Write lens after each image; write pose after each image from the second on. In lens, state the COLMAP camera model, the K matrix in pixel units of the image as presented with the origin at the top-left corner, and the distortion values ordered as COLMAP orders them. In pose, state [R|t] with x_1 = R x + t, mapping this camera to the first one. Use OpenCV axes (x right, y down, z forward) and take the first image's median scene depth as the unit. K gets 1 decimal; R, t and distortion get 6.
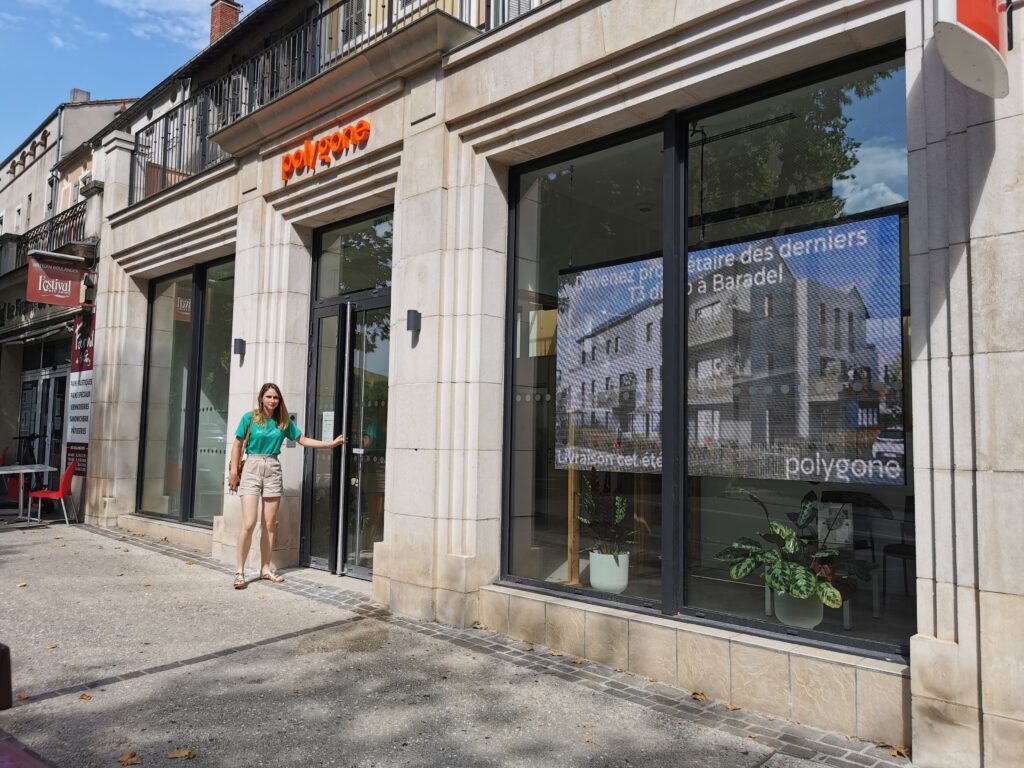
lens RADIAL K [[795.0, 0, 509.8], [0, 795.0, 384.8], [0, 0, 1]] dist [0.052232, -0.056012]
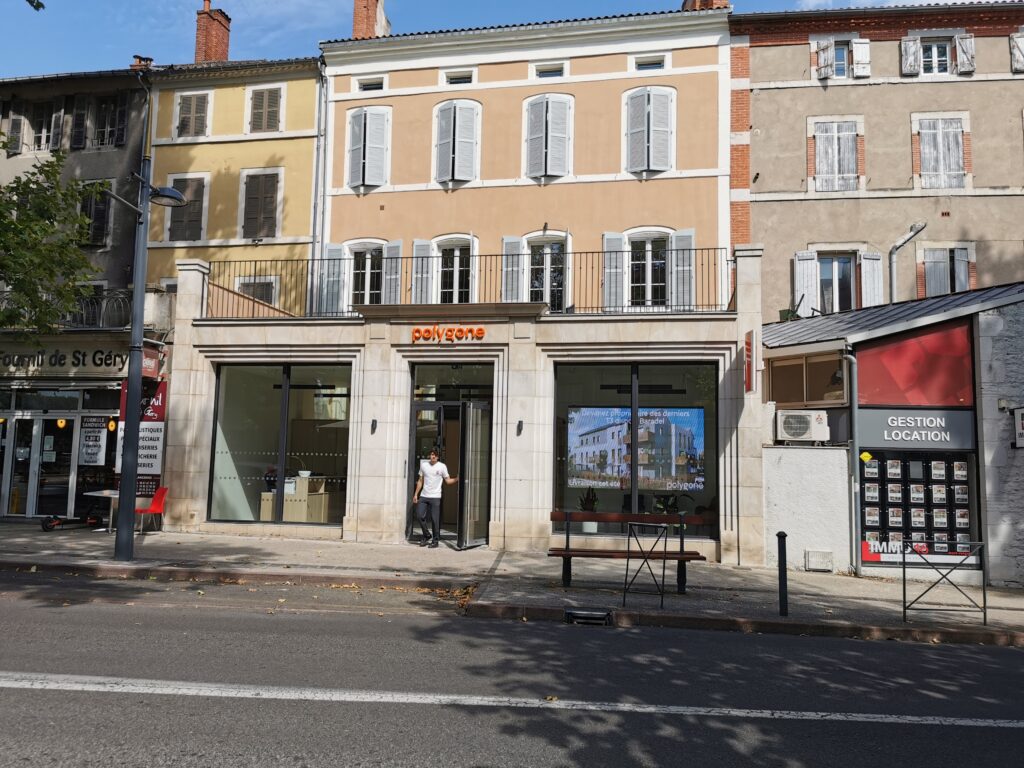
lens RADIAL K [[795.0, 0, 516.7], [0, 795.0, 387.5], [0, 0, 1]] dist [0.052232, -0.056012]
pose [[0.827807, 0.053501, 0.558456, -1.528903], [-0.046528, 0.998560, -0.026693, -0.135059], [-0.559080, -0.003887, 0.829105, -0.993148]]
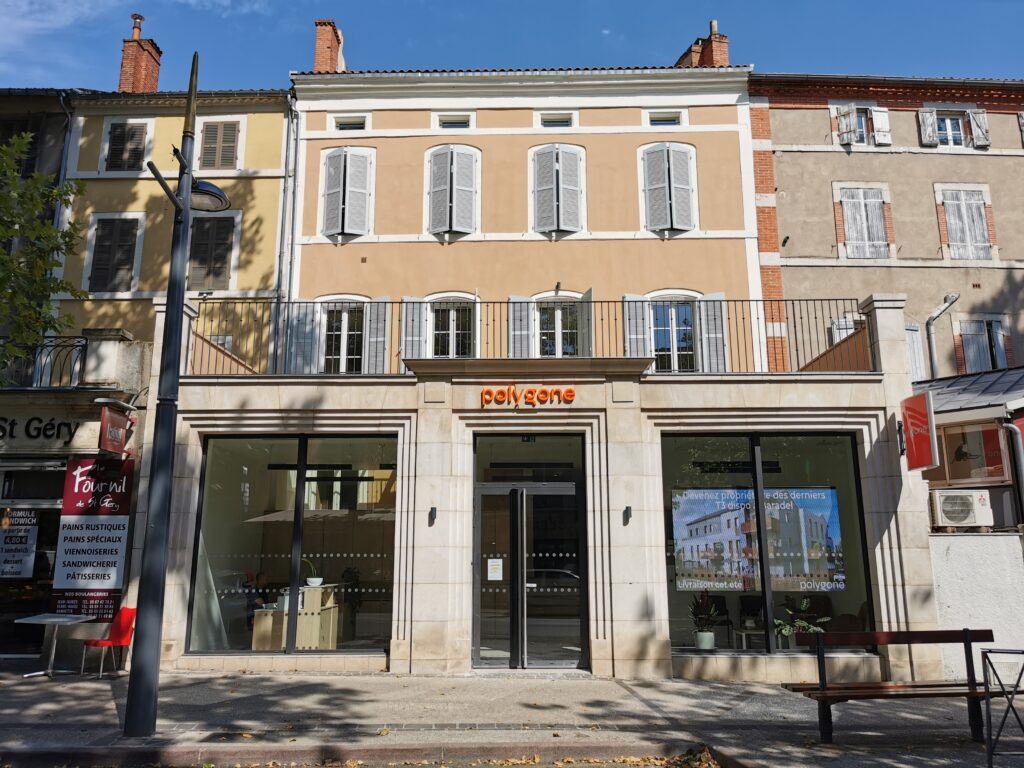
lens RADIAL K [[795.0, 0, 517.6], [0, 795.0, 387.1], [0, 0, 1]] dist [0.052232, -0.056012]
pose [[0.721608, 0.125820, 0.680773, -1.692005], [-0.034934, 0.988711, -0.145704, -0.092844], [-0.691420, 0.081359, 0.717857, -0.184508]]
